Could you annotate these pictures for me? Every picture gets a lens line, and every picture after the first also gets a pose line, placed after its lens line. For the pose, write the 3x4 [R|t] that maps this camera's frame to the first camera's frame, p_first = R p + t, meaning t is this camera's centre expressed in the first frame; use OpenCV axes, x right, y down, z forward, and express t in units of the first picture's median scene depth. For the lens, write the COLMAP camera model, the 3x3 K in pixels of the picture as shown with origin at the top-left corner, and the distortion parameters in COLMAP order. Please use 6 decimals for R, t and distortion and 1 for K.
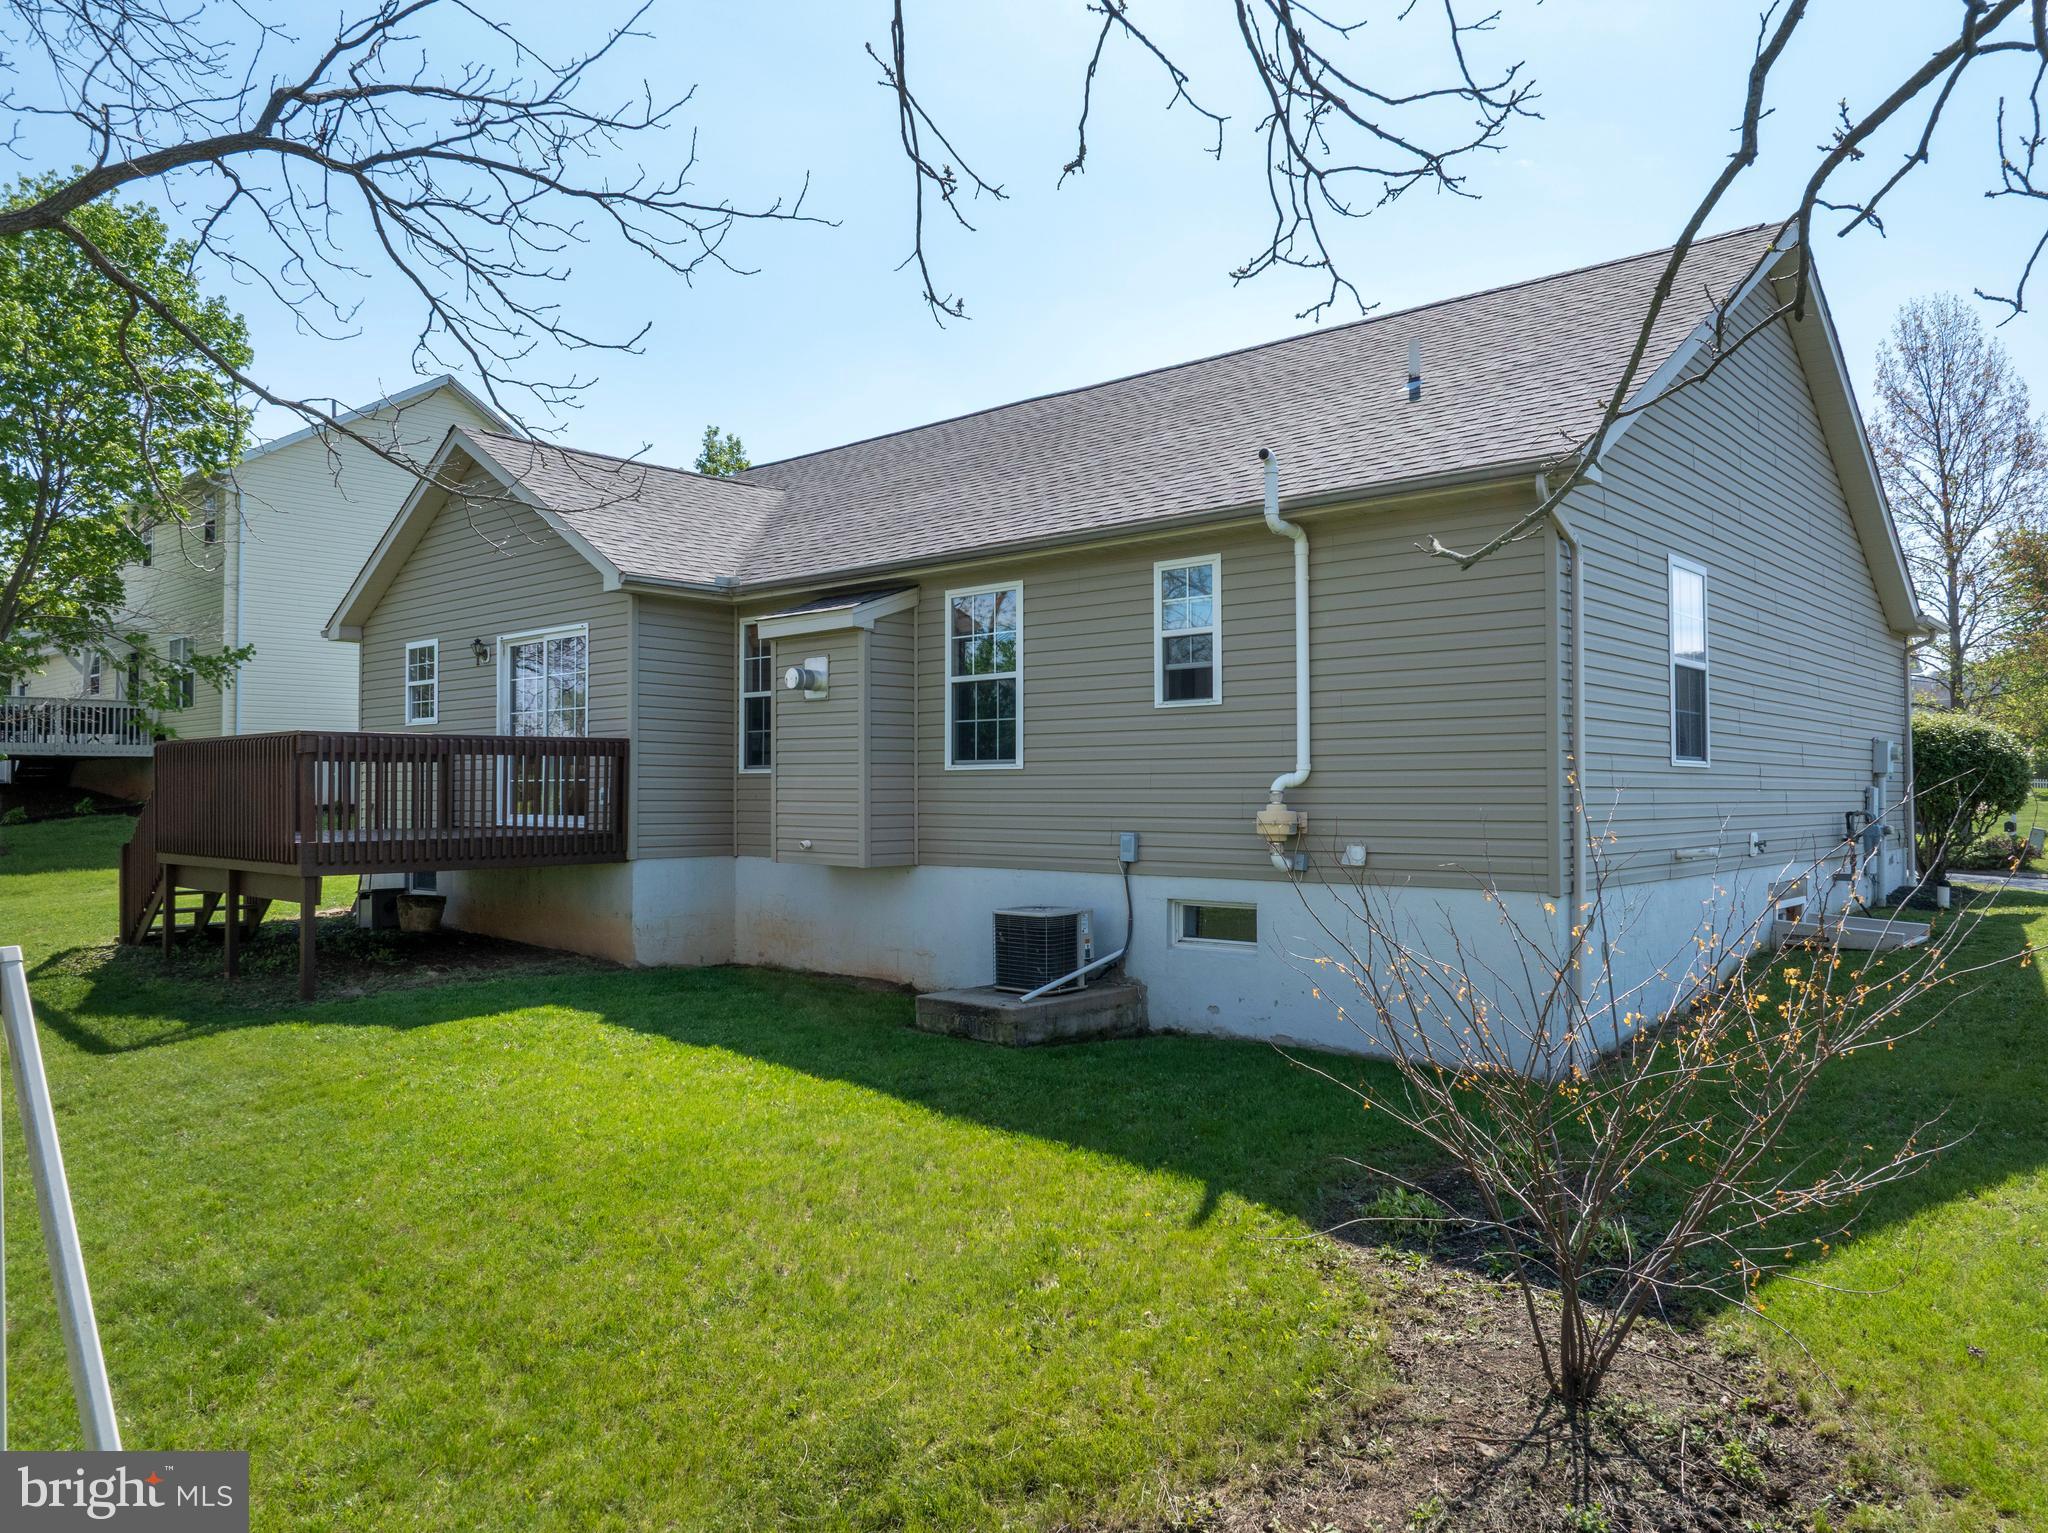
lens RADIAL K [[1445.2, 0, 1016.0], [0, 1445.2, 773.4], [0, 0, 1]] dist [-0.046190, 0.003254]
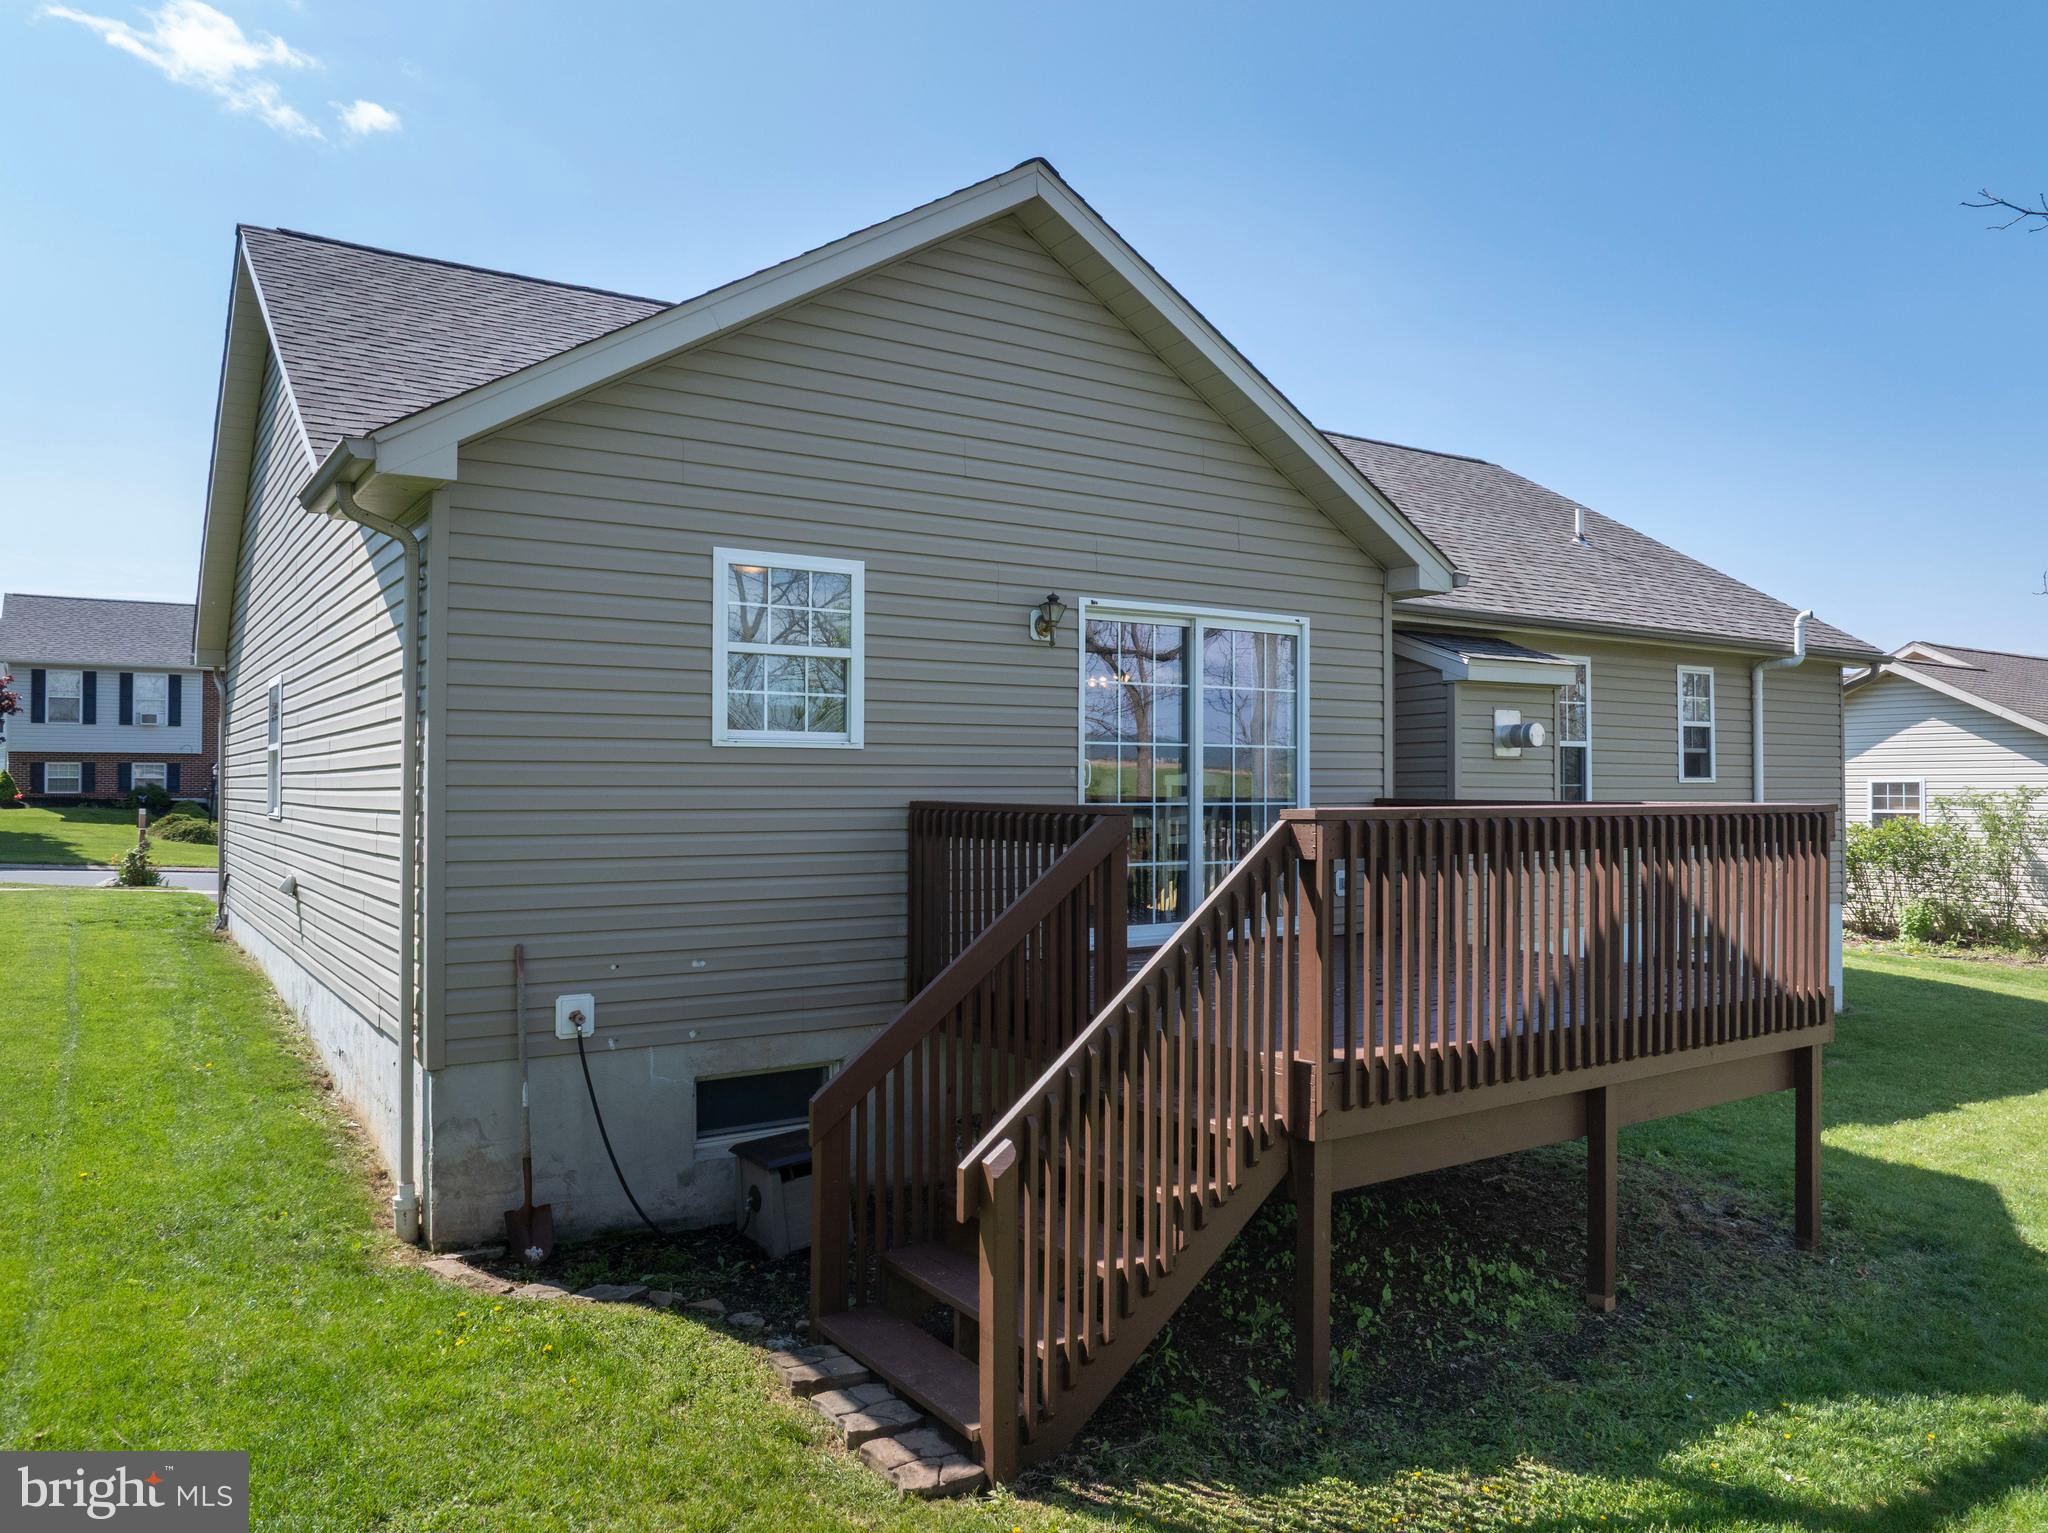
lens RADIAL K [[1445.2, 0, 1029.7], [0, 1445.2, 770.6], [0, 0, 1]] dist [-0.046190, 0.003254]
pose [[0.245841, 0.015496, 0.969186, -1.136372], [-0.010383, 0.999857, -0.013353, -0.030445], [-0.969255, -0.006780, 0.245967, 1.140262]]
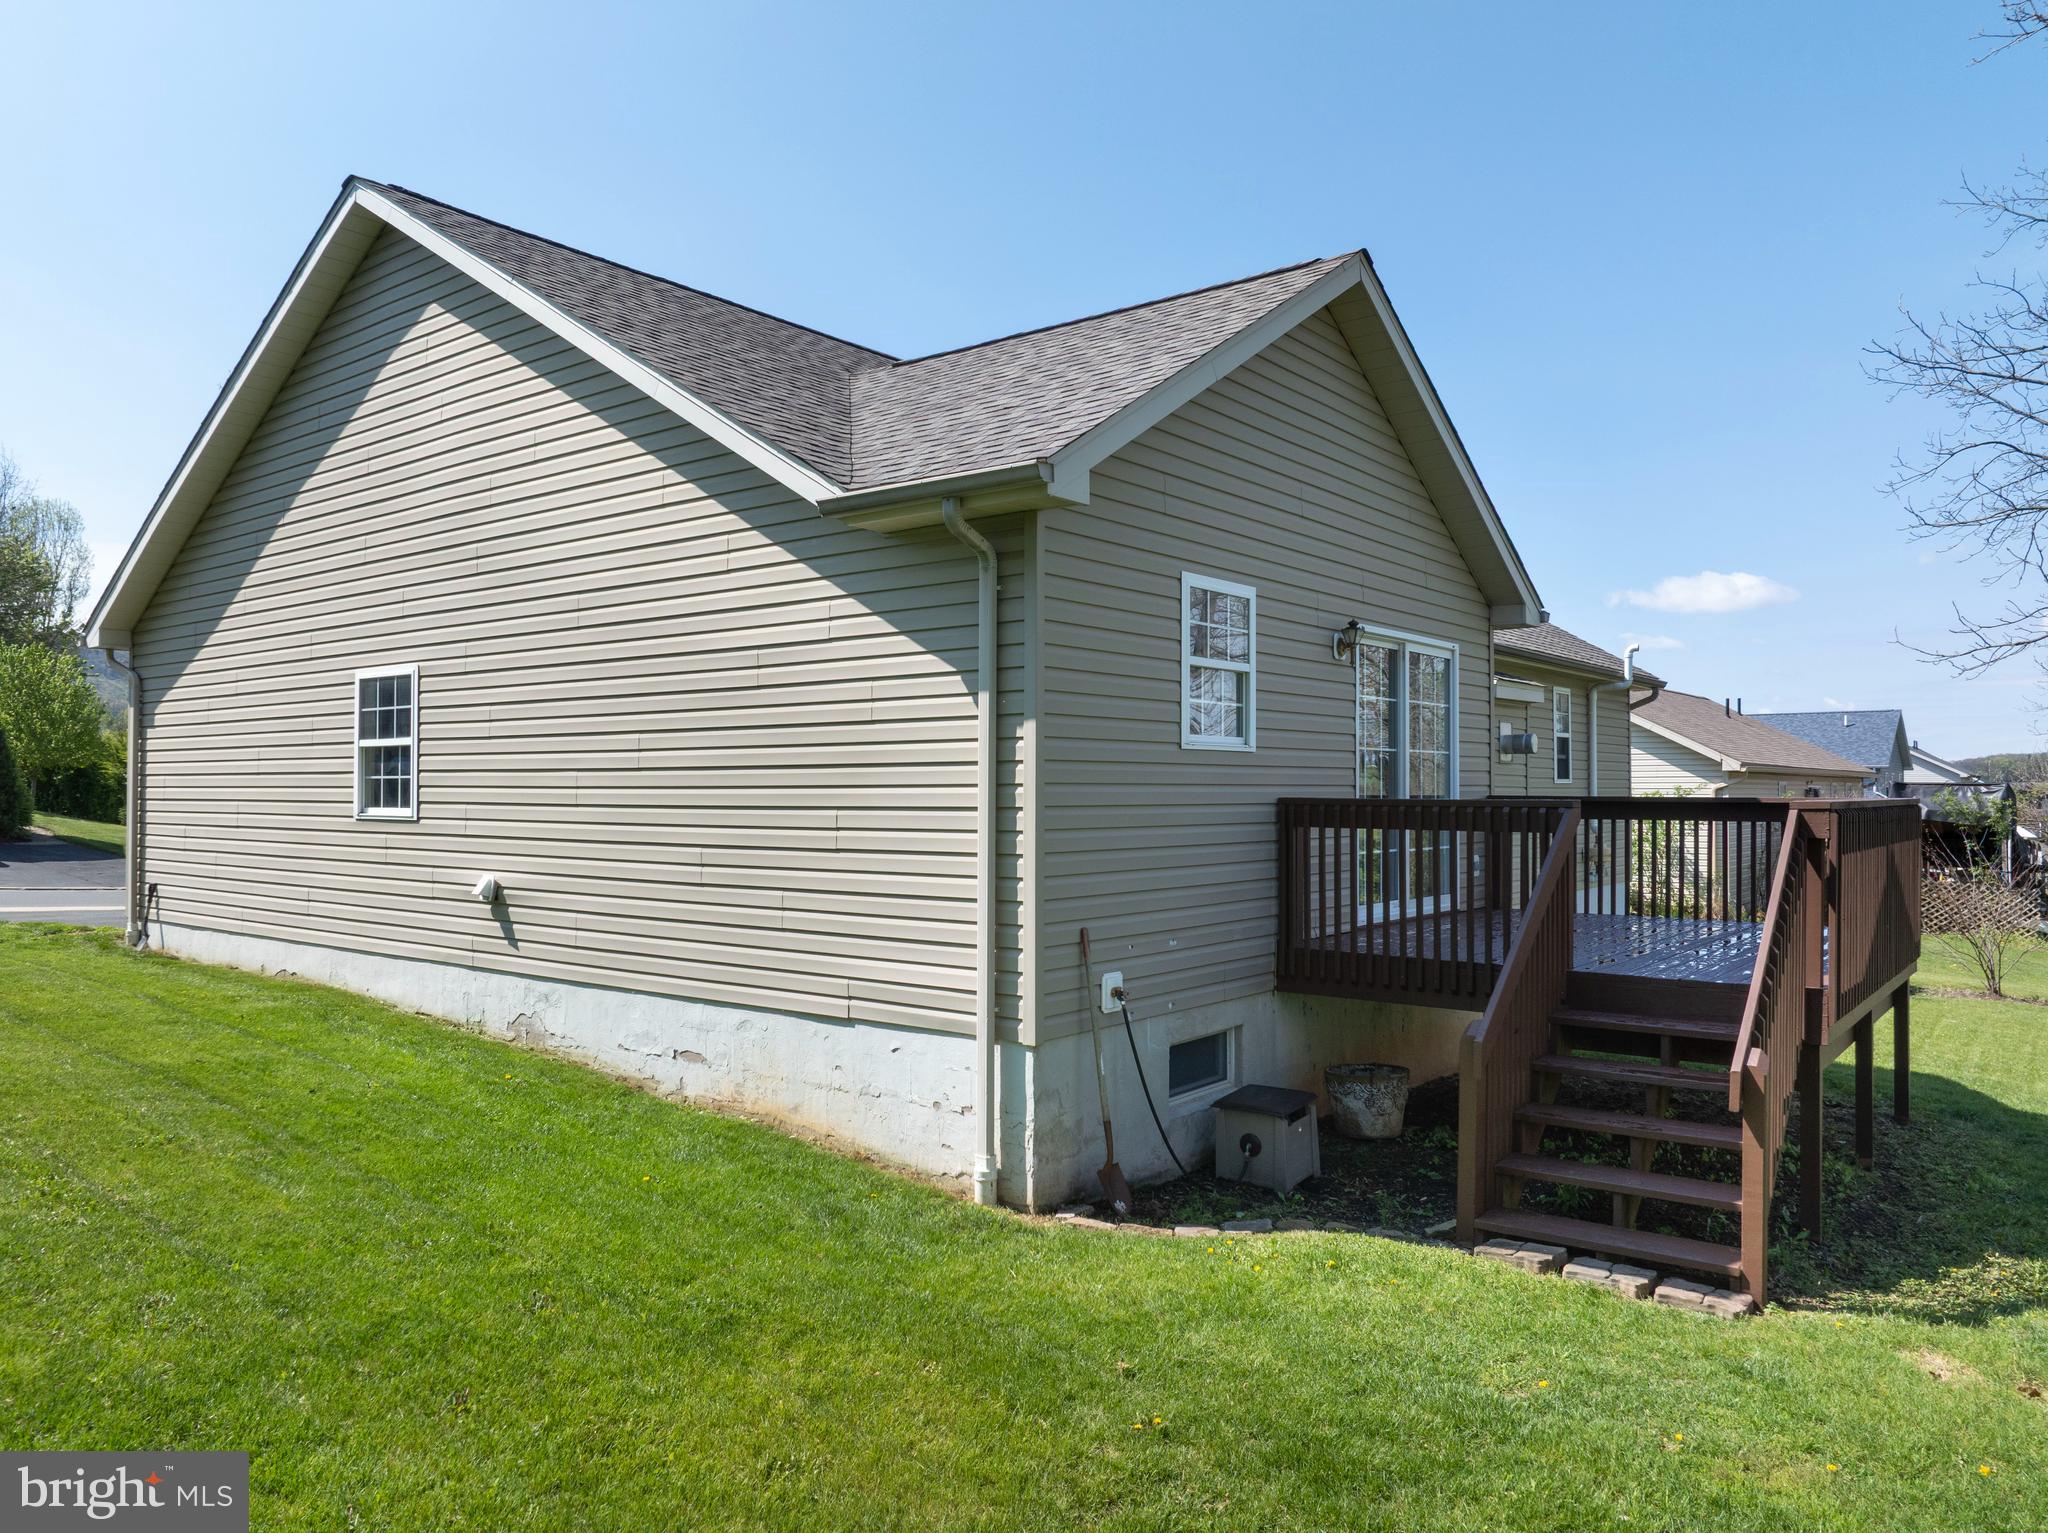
lens RADIAL K [[1445.2, 0, 1017.2], [0, 1445.2, 767.7], [0, 0, 1]] dist [-0.046190, 0.003254]
pose [[-0.067029, 0.017721, 0.997594, -1.252971], [-0.010900, 0.999770, -0.018492, -0.025054], [-0.997691, -0.012113, -0.066820, 1.528489]]
